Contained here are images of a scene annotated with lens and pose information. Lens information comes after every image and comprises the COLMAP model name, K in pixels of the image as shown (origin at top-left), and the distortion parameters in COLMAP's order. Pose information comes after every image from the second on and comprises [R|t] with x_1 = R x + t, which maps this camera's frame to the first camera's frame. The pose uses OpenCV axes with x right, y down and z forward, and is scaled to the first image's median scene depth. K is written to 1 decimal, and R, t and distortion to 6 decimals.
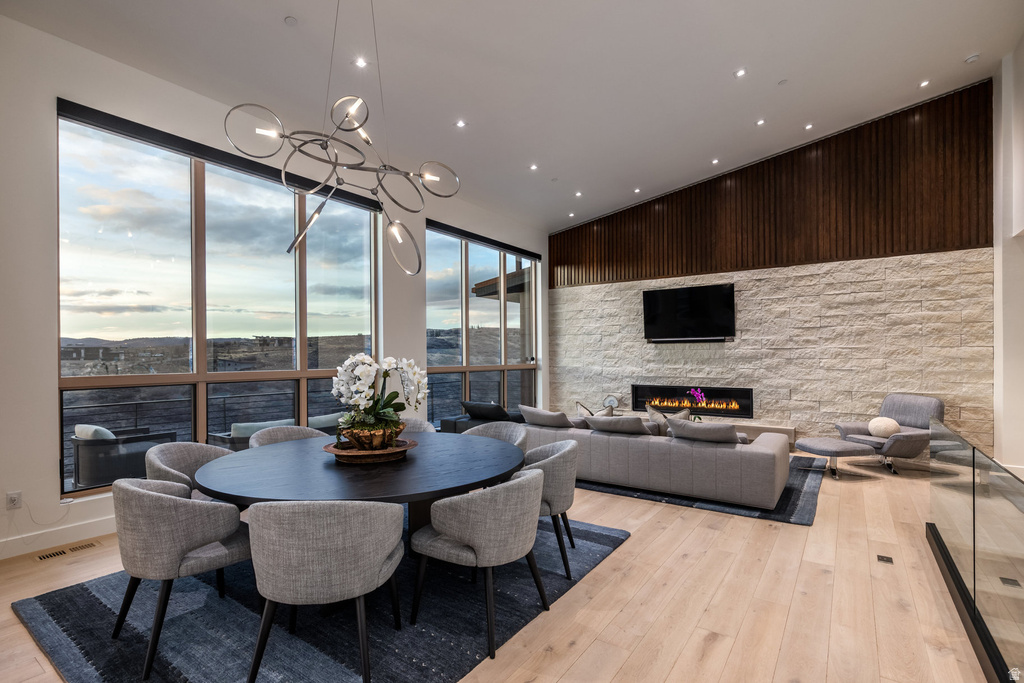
lens RADIAL K [[476.5, 0, 535.8], [0, 476.5, 358.0], [0, 0, 1]] dist [-0.000069, -0.000573]
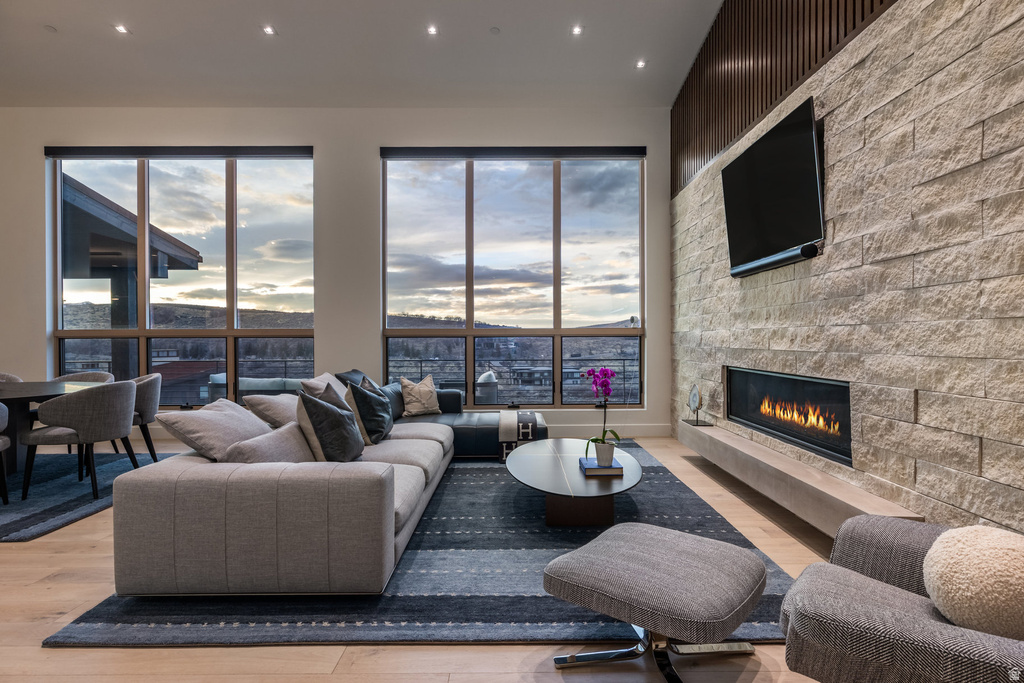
lens RADIAL K [[609.4, 0, 522.5], [0, 609.4, 342.8], [0, 0, 1]] dist [-0.000294, -0.000966]
pose [[0.543890, 0.001224, -0.839156, 0.722829], [0.001084, 0.999997, 0.002161, 0.035234], [0.839156, -0.002085, 0.543887, 0.578311]]
